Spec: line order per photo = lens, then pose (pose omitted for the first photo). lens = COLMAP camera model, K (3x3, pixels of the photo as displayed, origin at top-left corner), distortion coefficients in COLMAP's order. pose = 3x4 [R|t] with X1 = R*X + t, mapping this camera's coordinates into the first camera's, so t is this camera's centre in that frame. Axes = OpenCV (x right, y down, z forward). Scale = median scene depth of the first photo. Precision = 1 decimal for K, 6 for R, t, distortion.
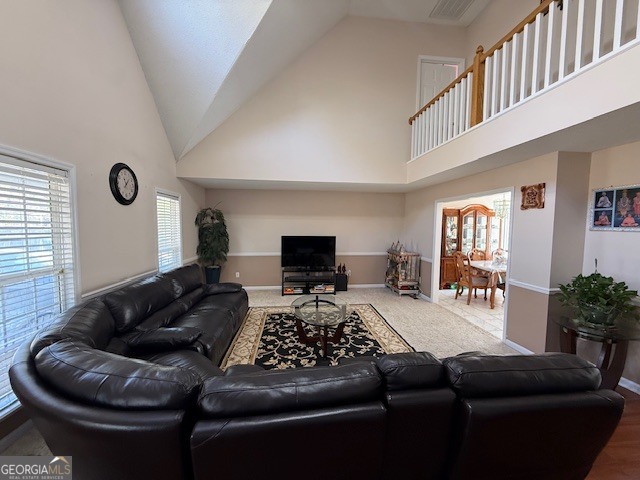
lens RADIAL K [[253.7, 0, 318.6], [0, 253.7, 241.3], [0, 0, 1]] dist [-0.000944, 0.000022]
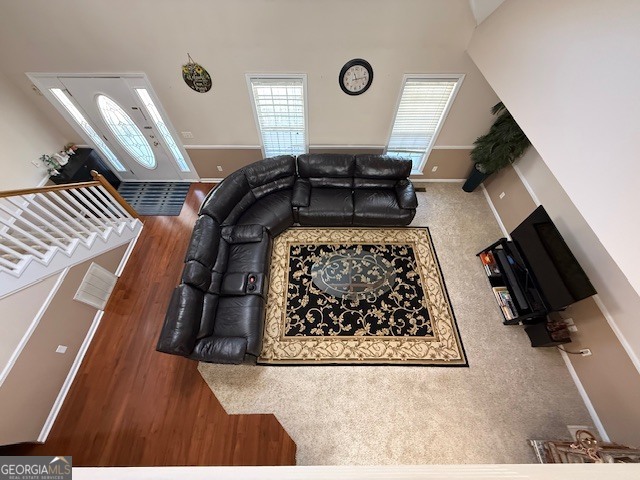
lens RADIAL K [[253.7, 0, 318.9], [0, 253.7, 240.7], [0, 0, 1]] dist [-0.000944, 0.000022]
pose [[-0.104017, 0.831664, -0.545450, 0.390990], [-0.073243, 0.540530, 0.838130, -0.563438], [0.991875, 0.127131, 0.004689, 0.637465]]
